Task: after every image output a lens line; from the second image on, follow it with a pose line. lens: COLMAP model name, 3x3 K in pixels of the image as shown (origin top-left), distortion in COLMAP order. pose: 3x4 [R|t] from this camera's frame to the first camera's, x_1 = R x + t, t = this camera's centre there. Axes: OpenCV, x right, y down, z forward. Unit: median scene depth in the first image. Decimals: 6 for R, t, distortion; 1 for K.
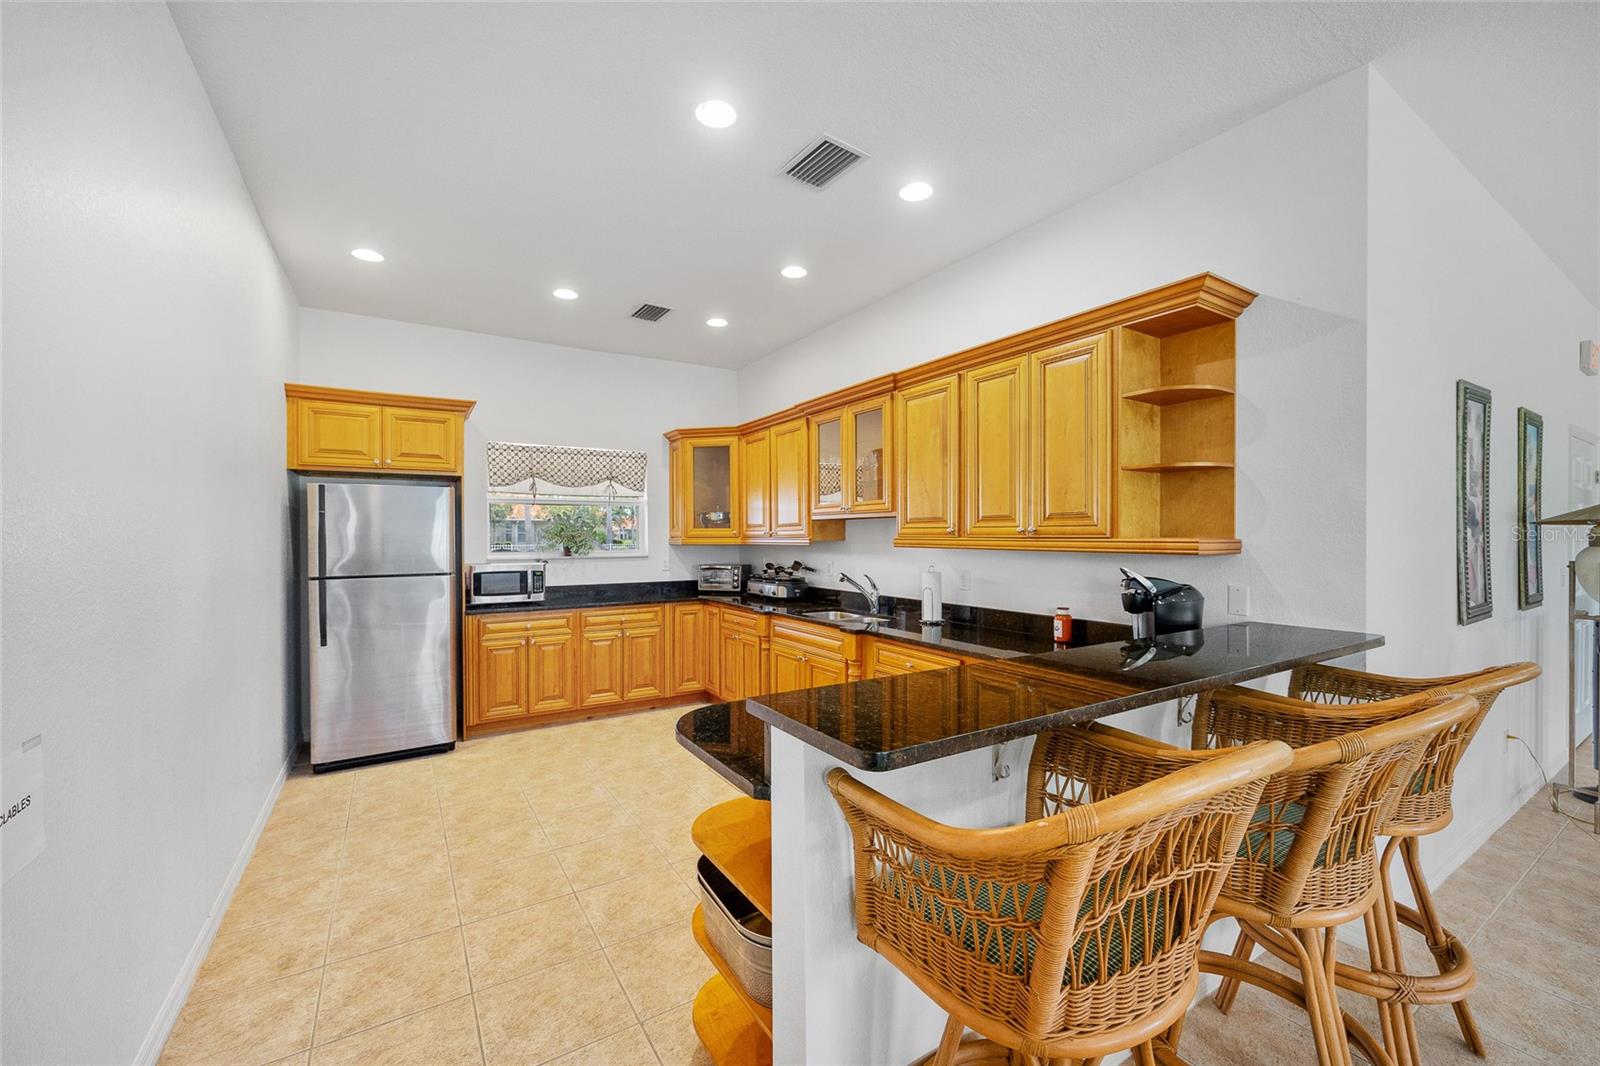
lens RADIAL K [[646.8, 0, 804.6], [0, 646.8, 537.7], [0, 0, 1]] dist [-0.011589, 0.001584]
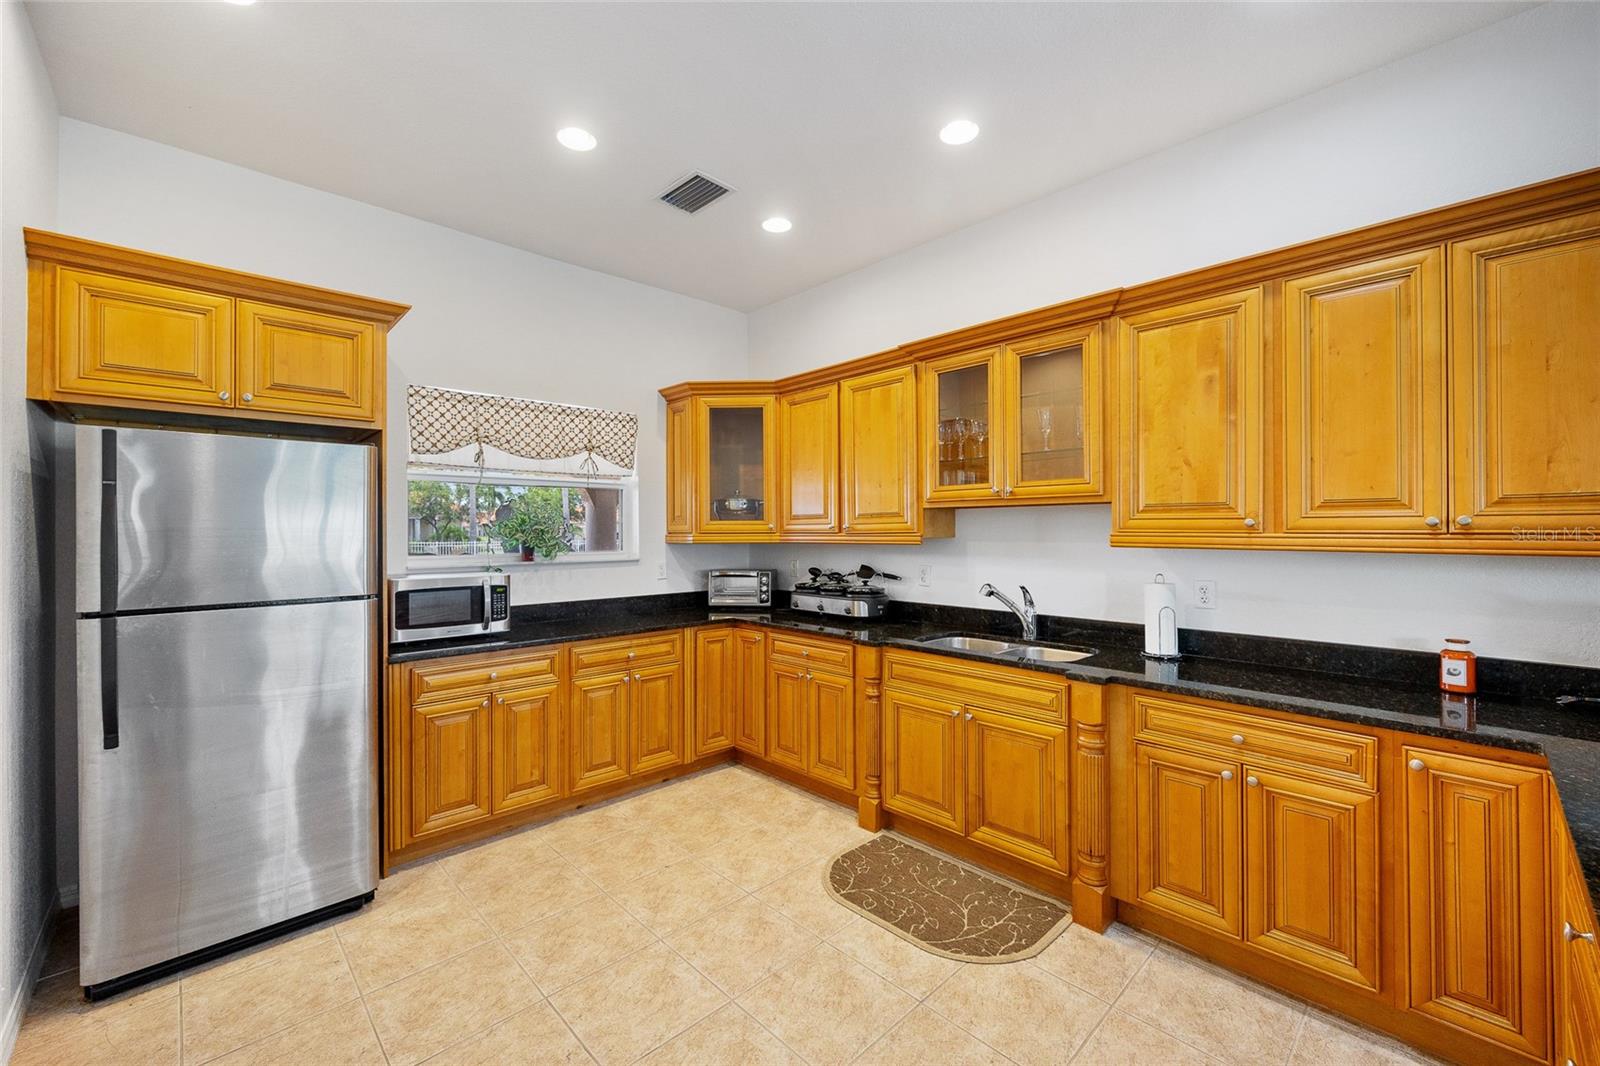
lens RADIAL K [[646.8, 0, 797.6], [0, 646.8, 527.6], [0, 0, 1]] dist [-0.011589, 0.001584]
pose [[0.981004, 0.001351, 0.193984, -0.267821], [0.000315, 0.999963, -0.008557, -0.000458], [-0.193988, 0.008455, 0.980967, 0.339495]]
